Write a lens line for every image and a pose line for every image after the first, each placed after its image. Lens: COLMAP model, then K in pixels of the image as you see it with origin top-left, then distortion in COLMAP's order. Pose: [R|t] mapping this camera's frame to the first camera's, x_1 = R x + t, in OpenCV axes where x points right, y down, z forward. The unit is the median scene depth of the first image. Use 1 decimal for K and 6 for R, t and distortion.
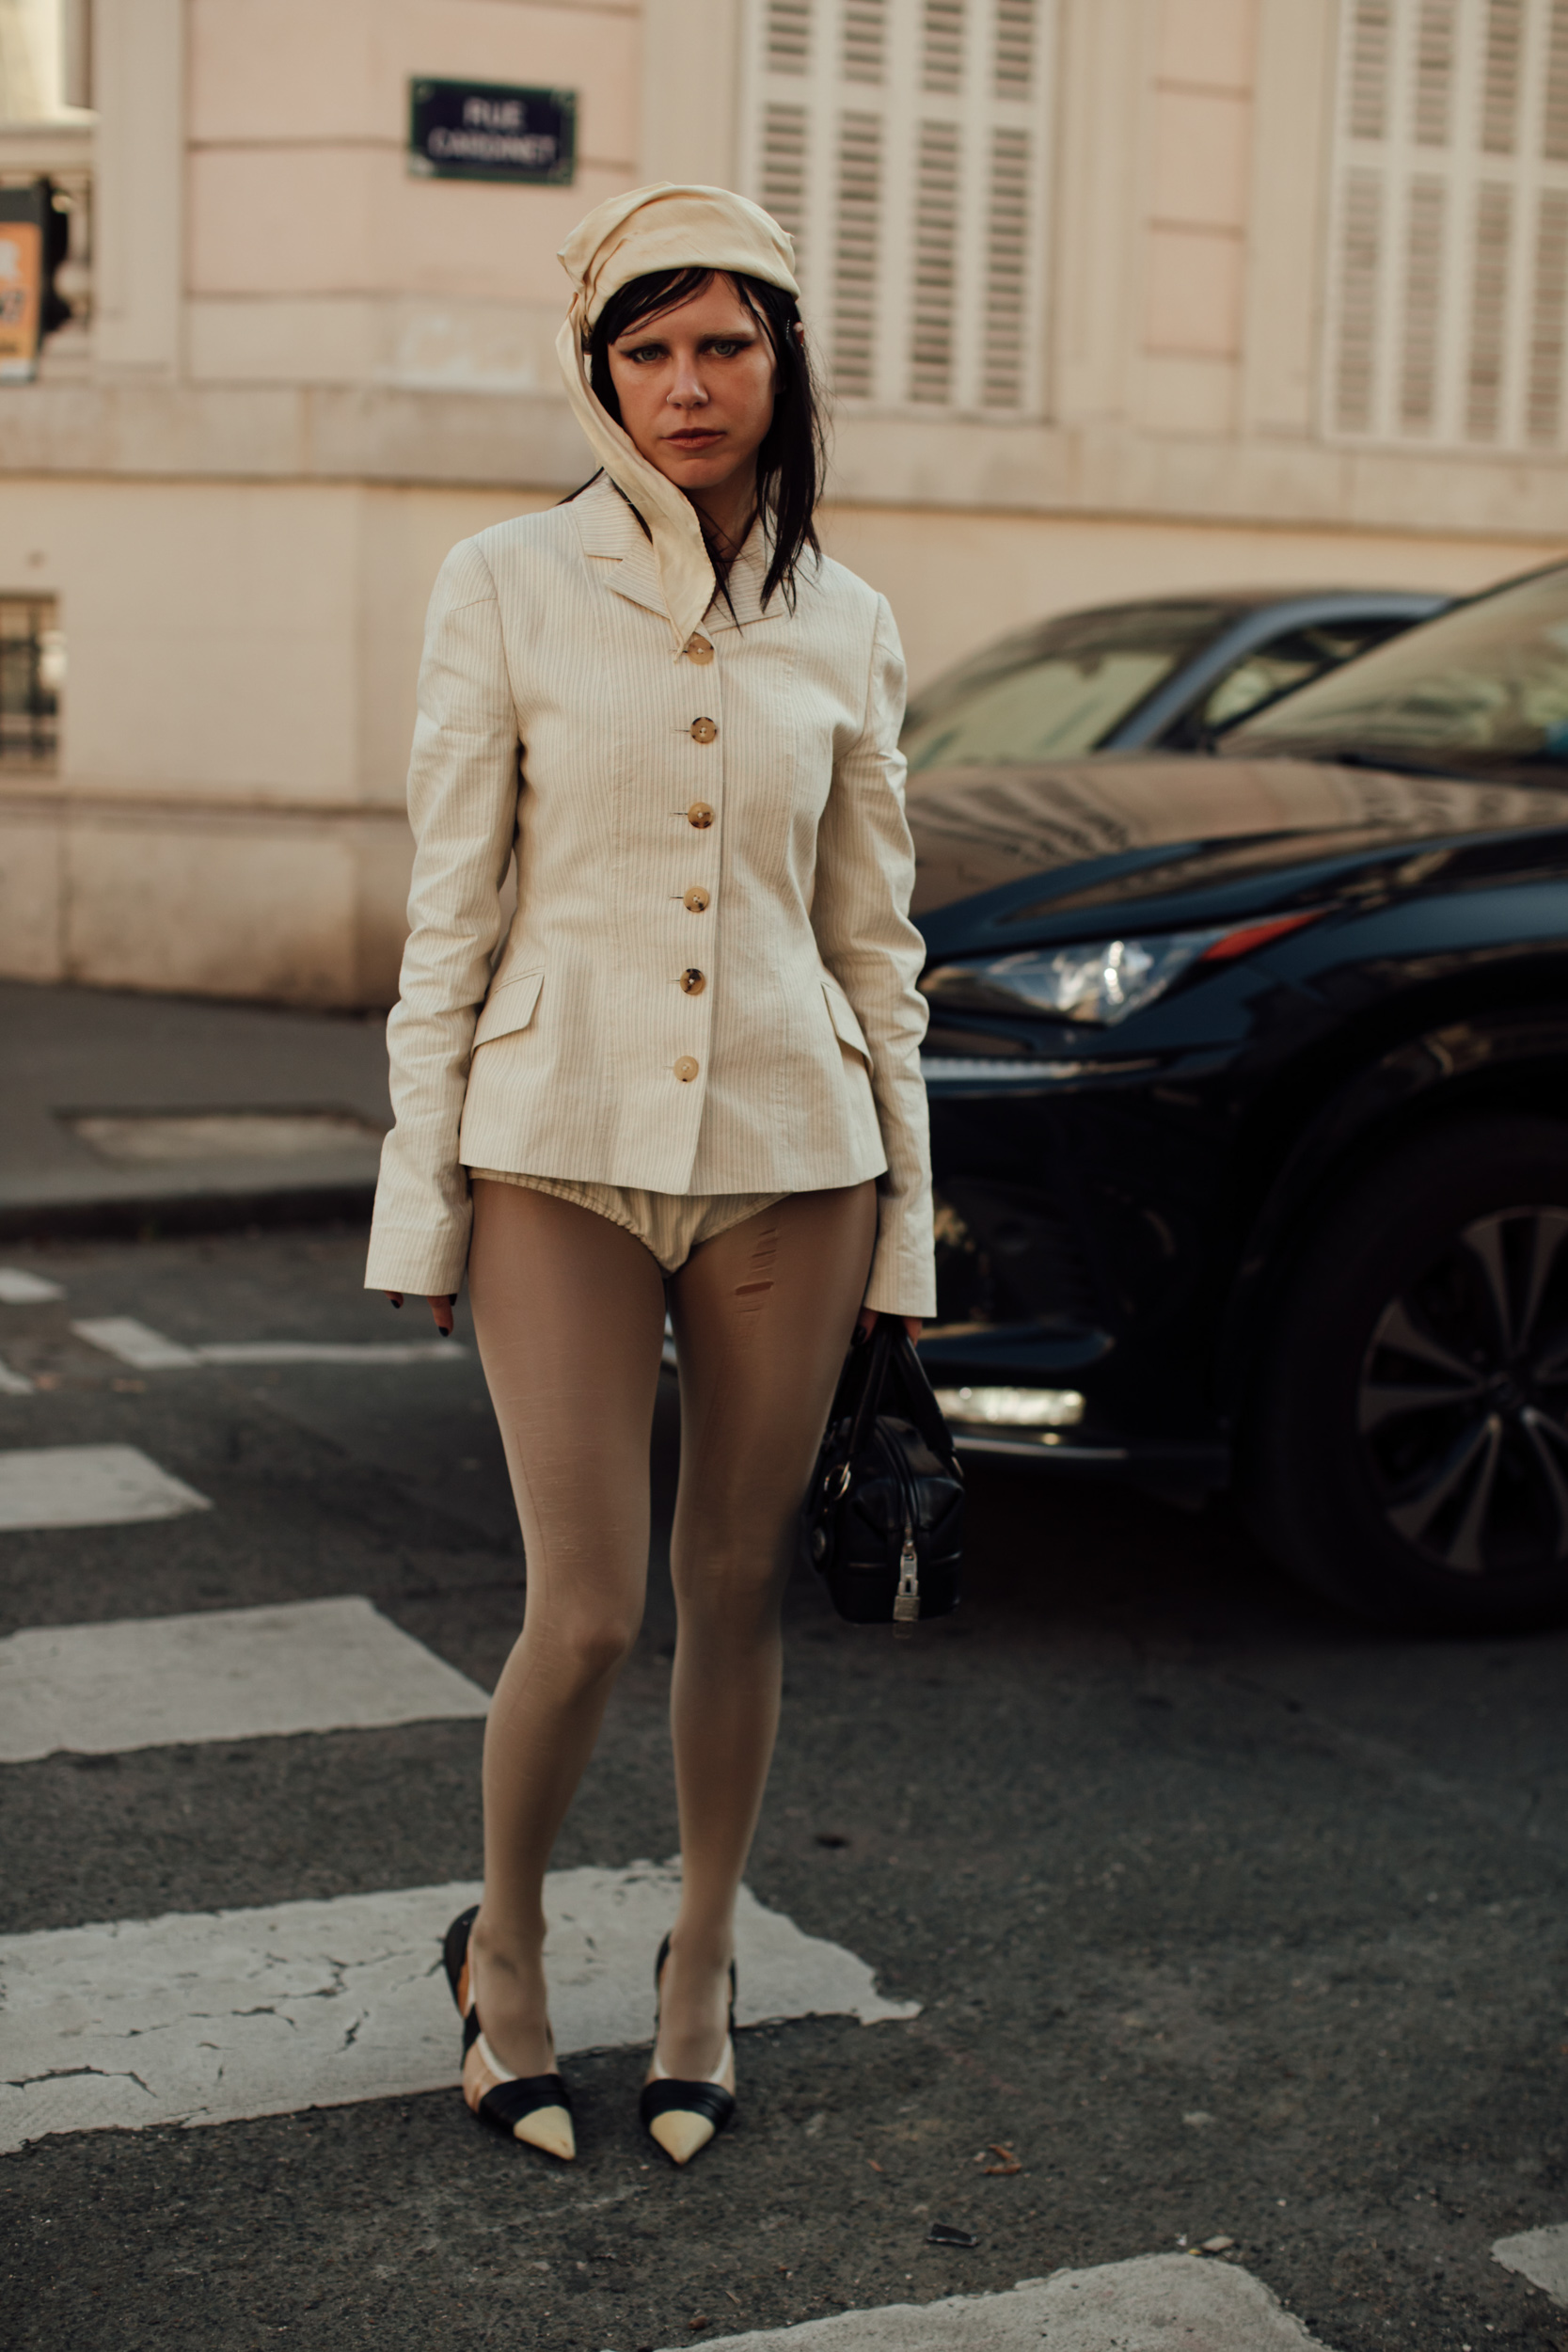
lens RADIAL K [[3573.3, 0, 782.2], [0, 3573.3, 1333.8], [0, 0, 1]] dist [-0.133870, 0.227183]
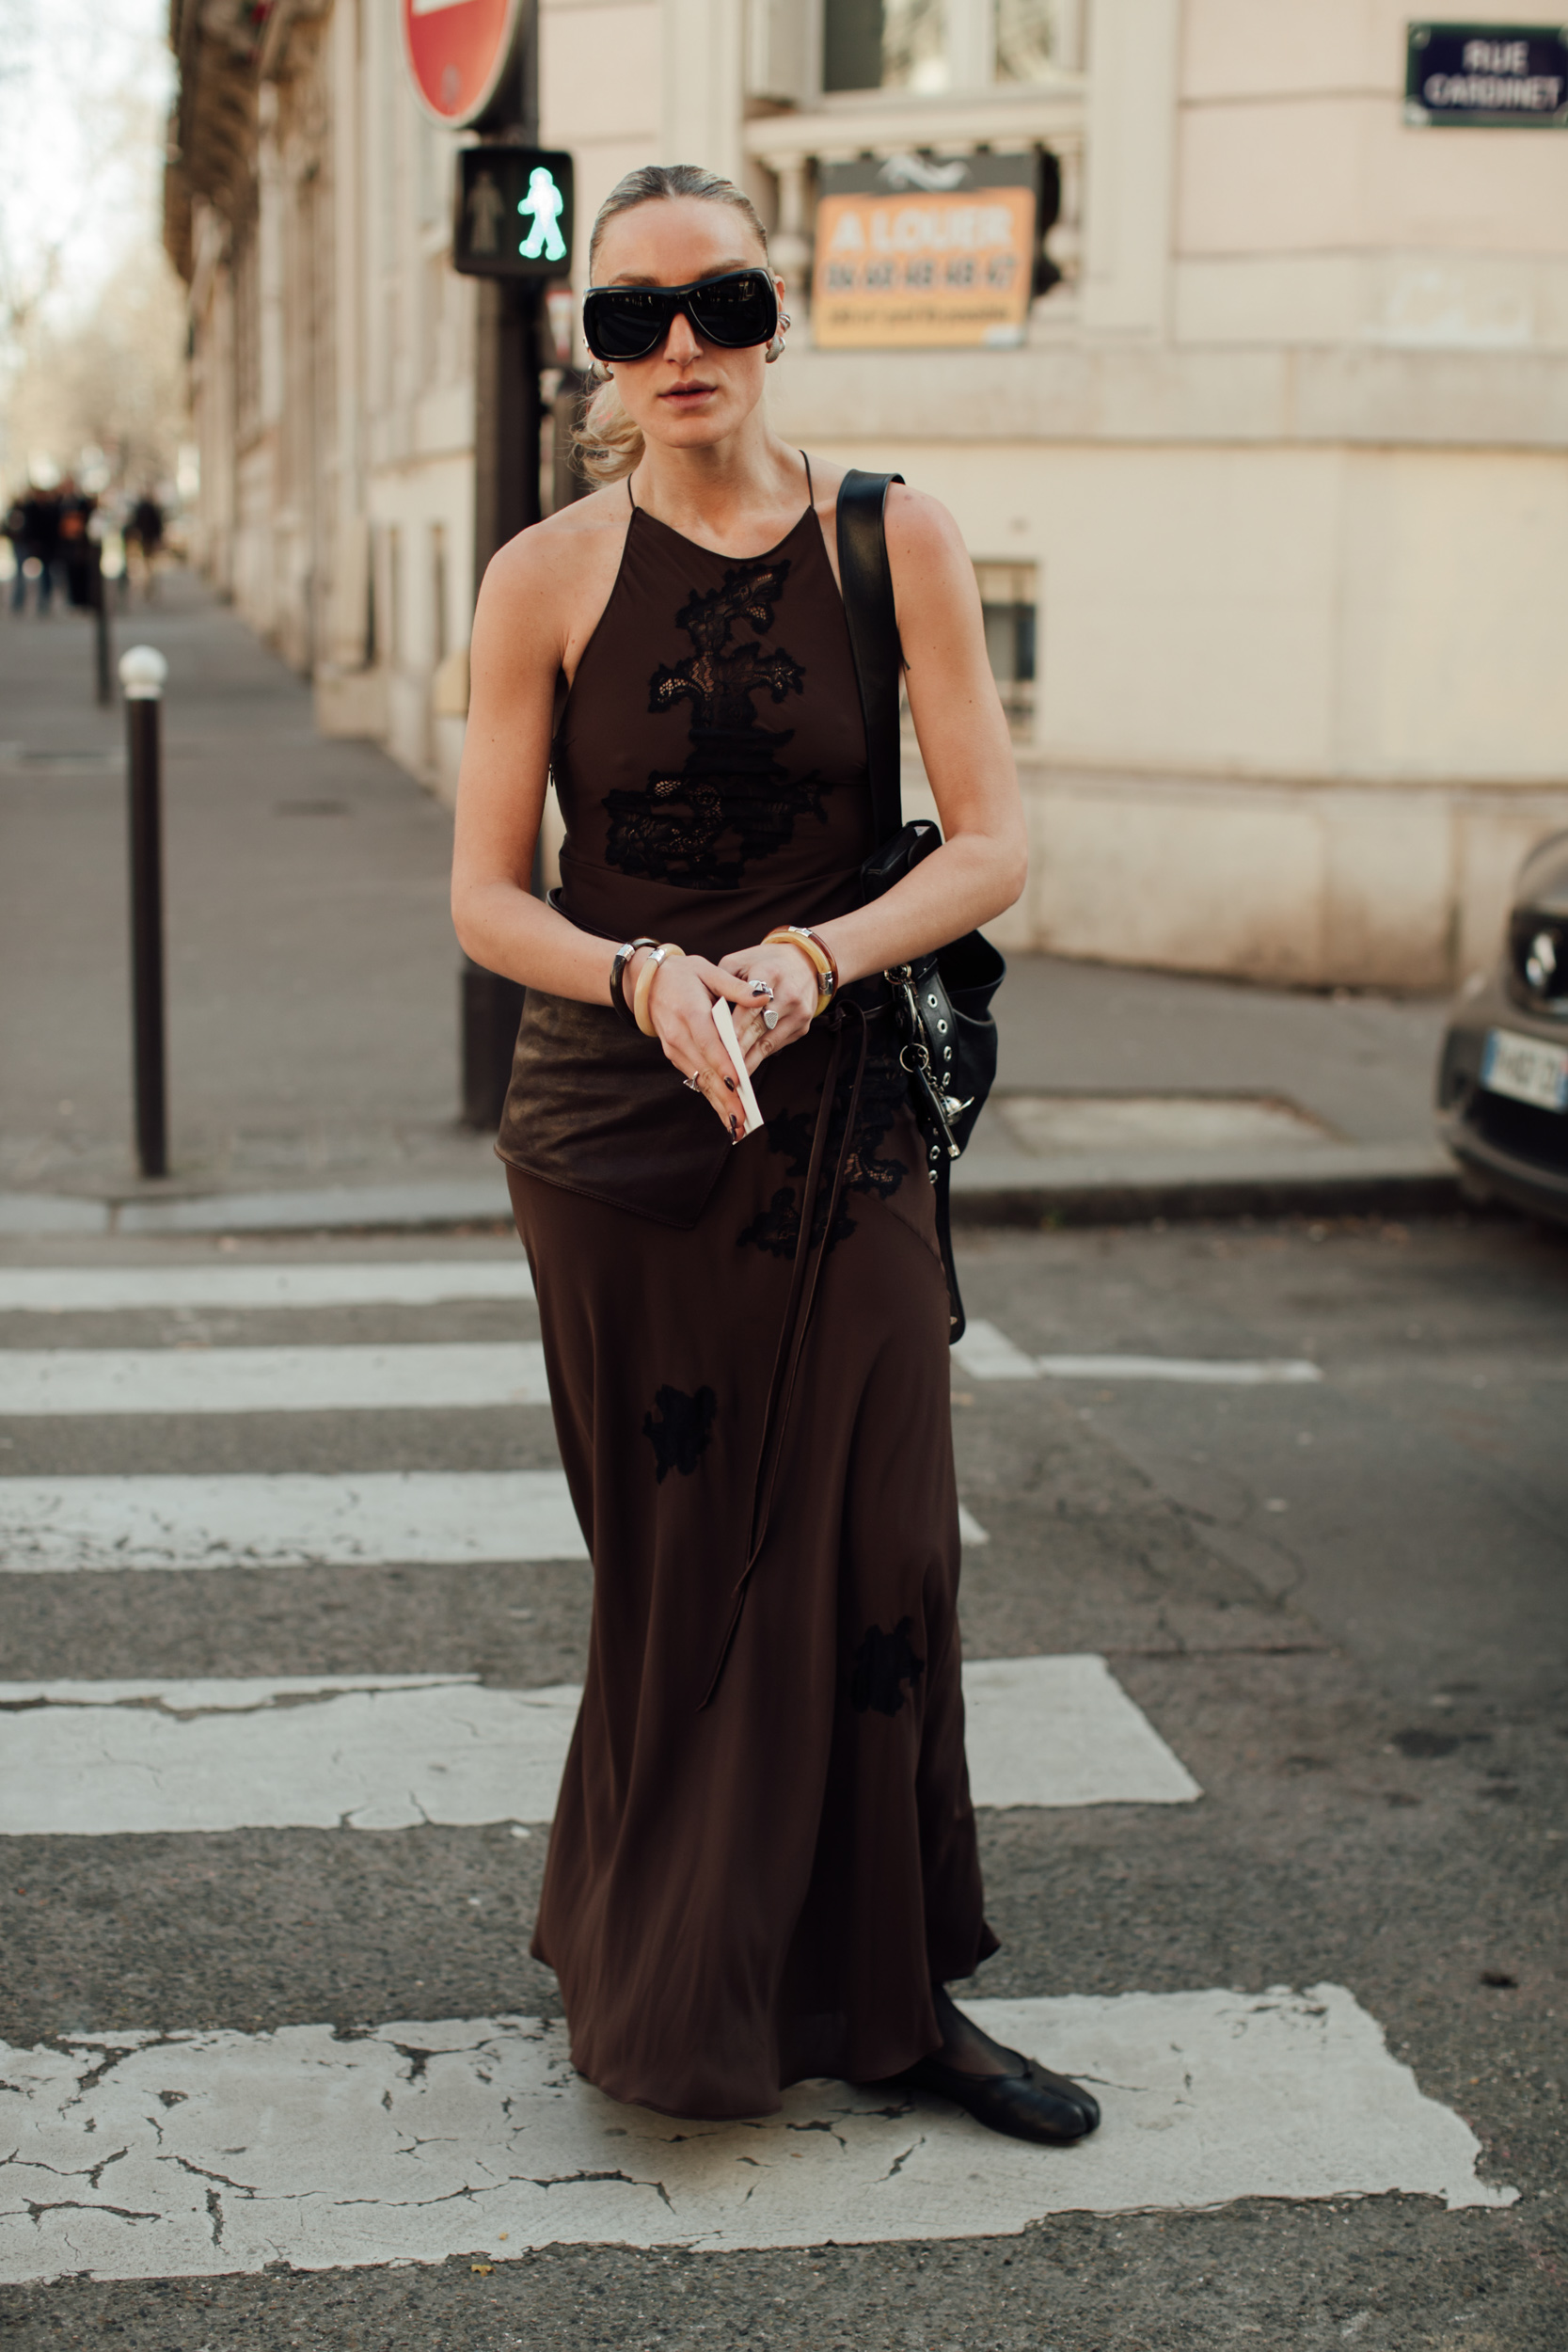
lens RADIAL K [[3600.6, 0, 790.6], [0, 3600.6, 1278.5], [0, 0, 1]] dist [-0.164610, 0.480127]
pose [[0.953285, 0.044138, -0.298832, 0.109757], [-0.043235, 0.999018, 0.009636, -0.041743], [0.298964, 0.003734, 0.954257, 0.062606]]
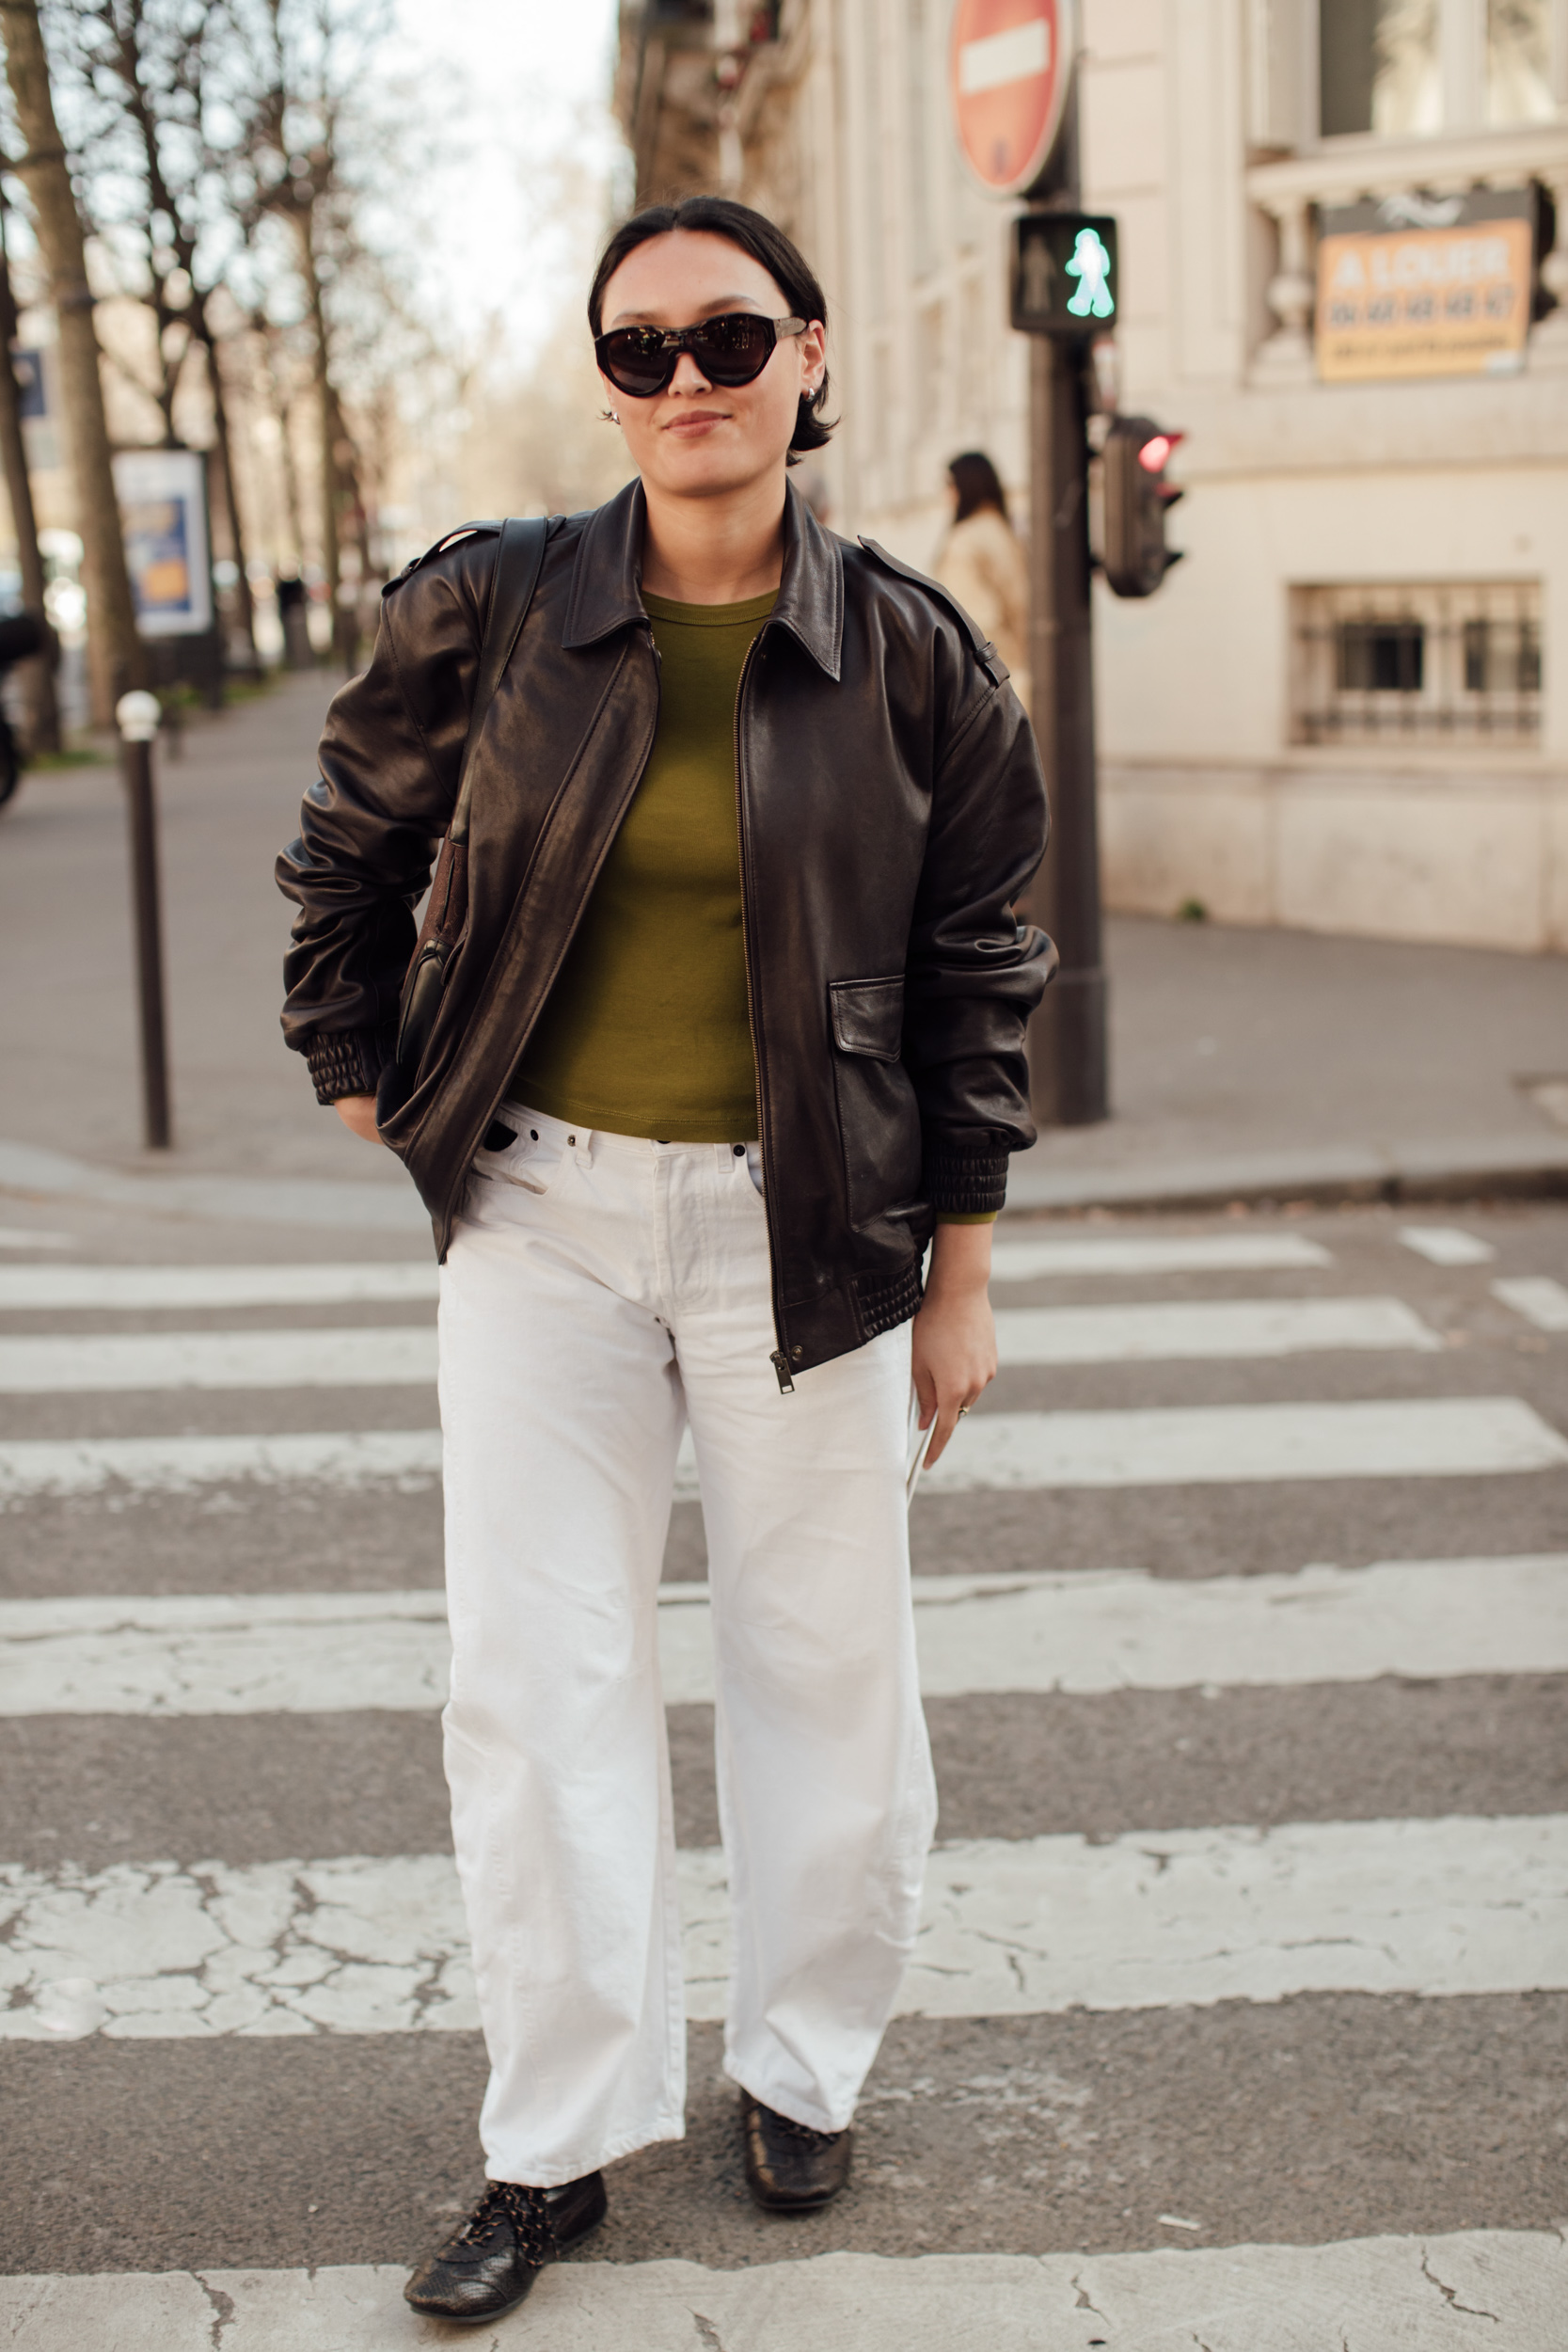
lens RADIAL K [[3573.3, 0, 782.2], [0, 3573.3, 1333.8], [0, 0, 1]] dist [-0.133870, 0.227183]
pose [[0.907675, 0.028150, -0.418729, 0.097785], [-0.021581, 0.999559, 0.020416, -0.009137], [0.419119, -0.009494, 0.907882, -0.112144]]
